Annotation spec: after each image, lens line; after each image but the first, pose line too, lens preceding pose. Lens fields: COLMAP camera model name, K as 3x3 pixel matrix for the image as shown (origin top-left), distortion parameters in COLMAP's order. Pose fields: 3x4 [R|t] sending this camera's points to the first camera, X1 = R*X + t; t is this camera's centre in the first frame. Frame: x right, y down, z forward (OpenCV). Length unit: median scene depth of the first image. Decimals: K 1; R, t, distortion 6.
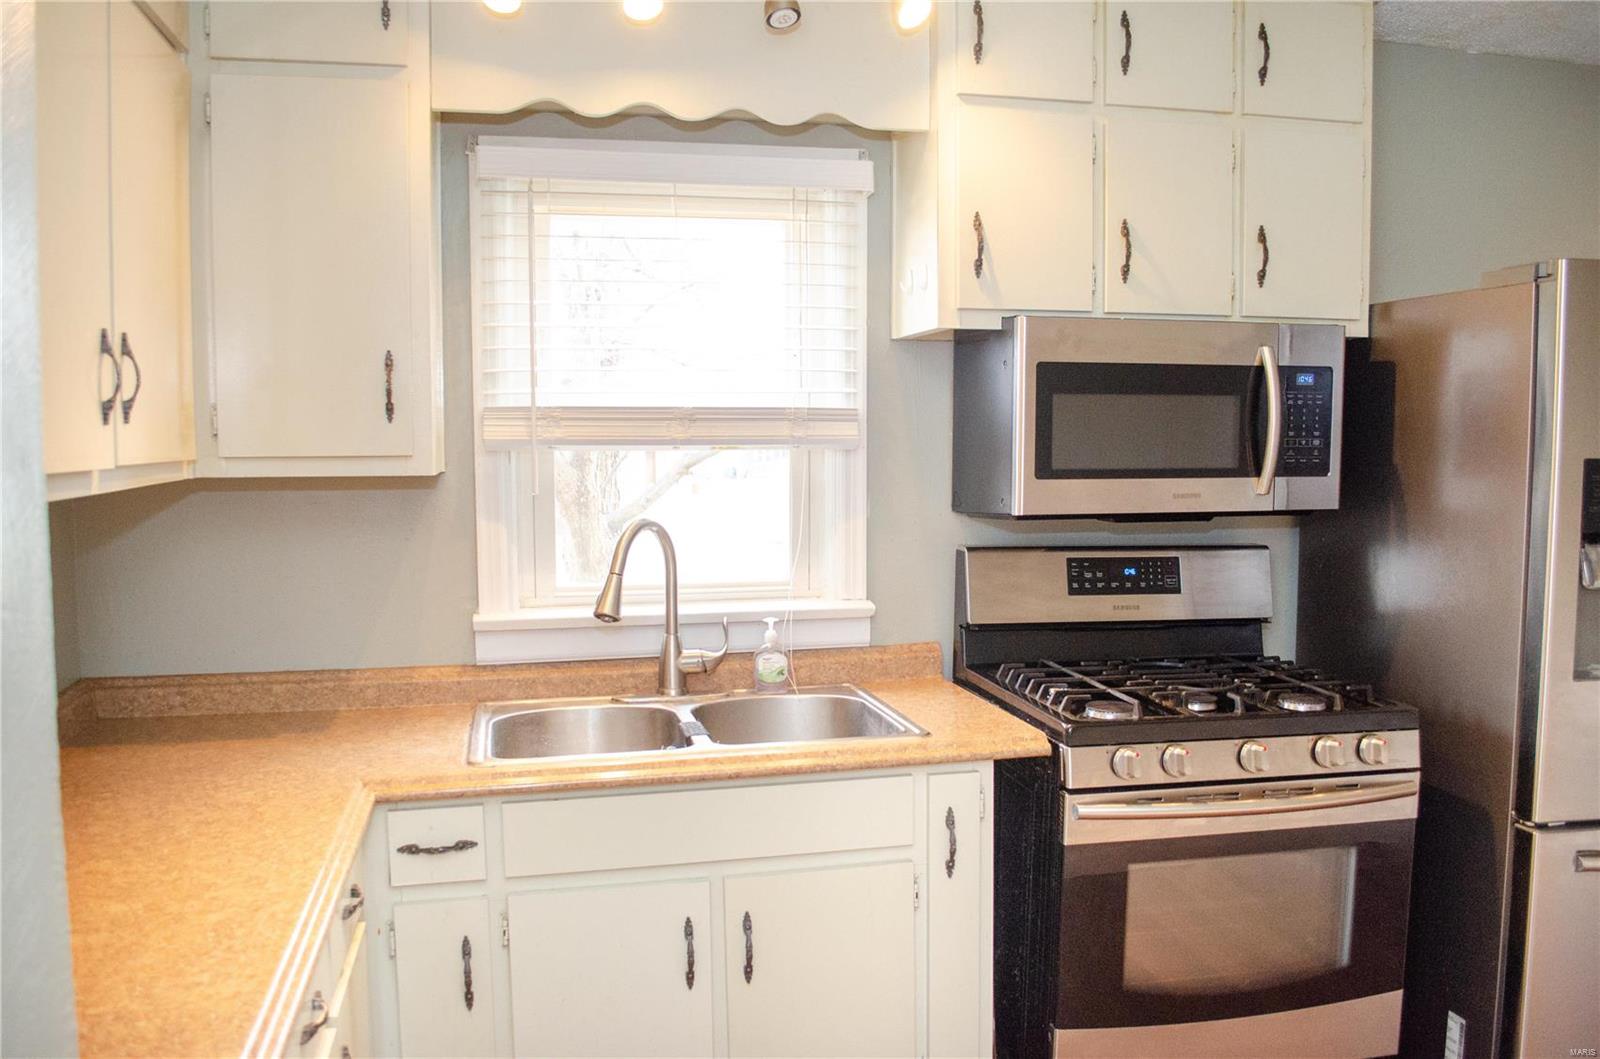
lens RADIAL K [[1262.8, 0, 801.1], [0, 1262.8, 531.0], [0, 0, 1]] dist [-0.071113, -0.003524]
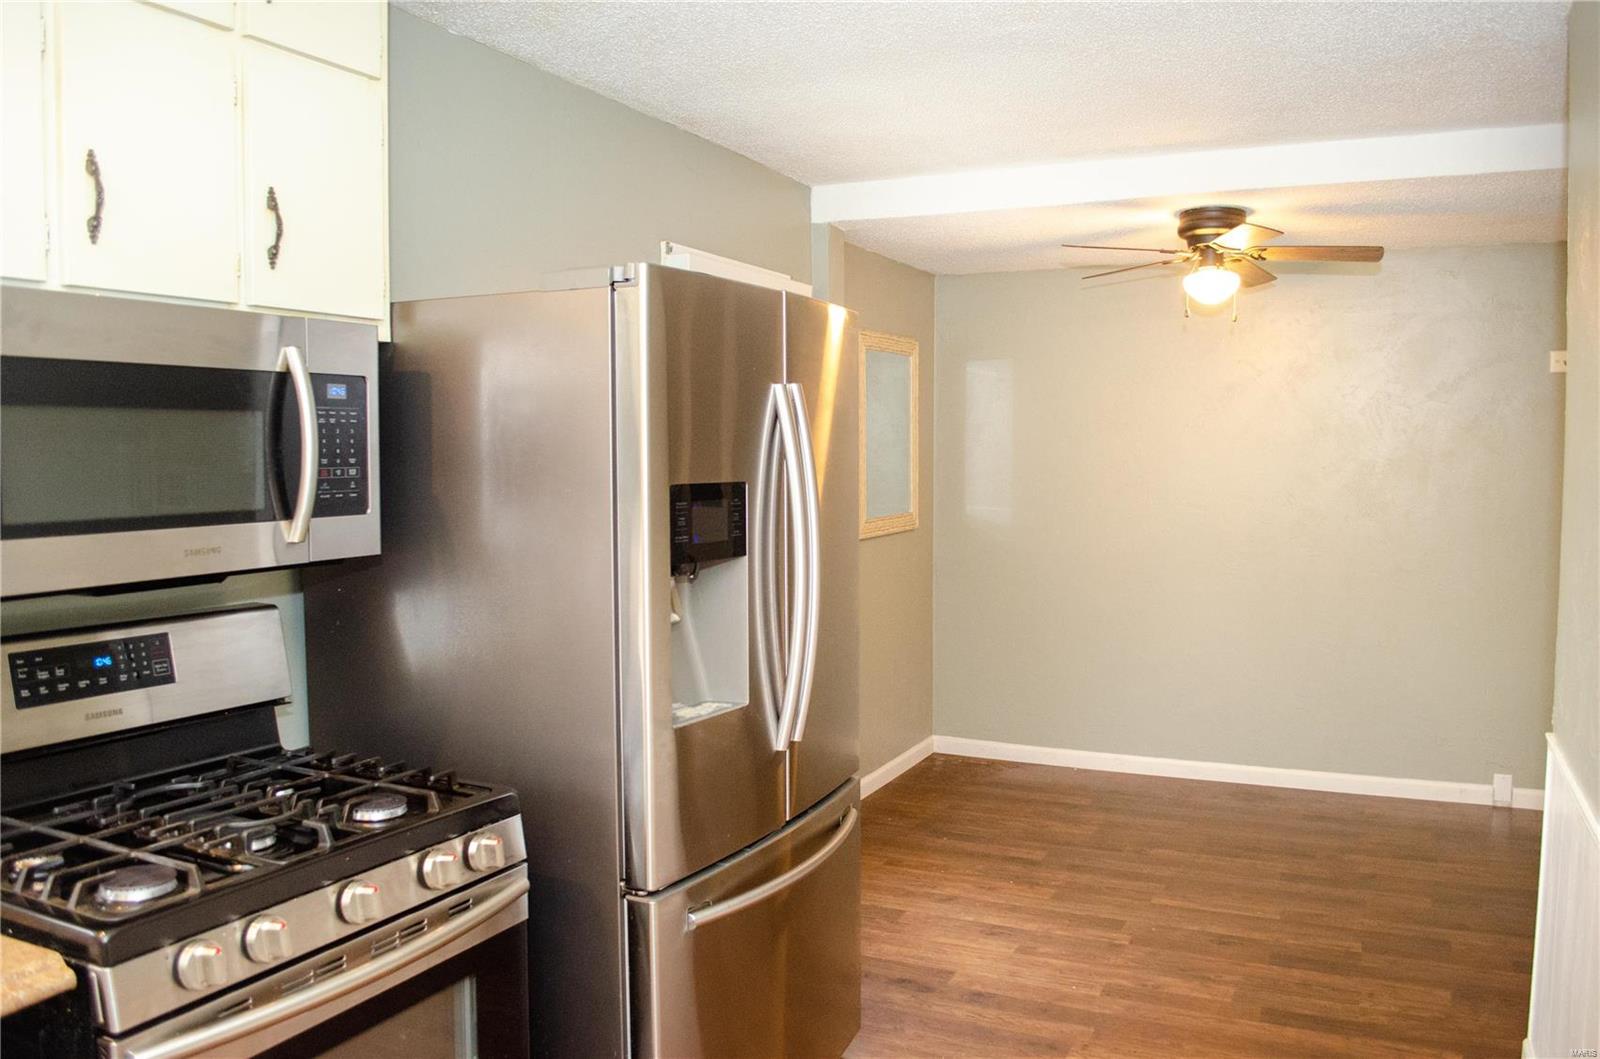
lens RADIAL K [[1262.8, 0, 795.9], [0, 1262.8, 534.8], [0, 0, 1]] dist [-0.071113, -0.003524]
pose [[0.621046, -0.053665, 0.781935, -0.033036], [0.063363, 0.997825, 0.018156, -0.028065], [-0.781209, 0.038270, 0.623096, 0.291676]]
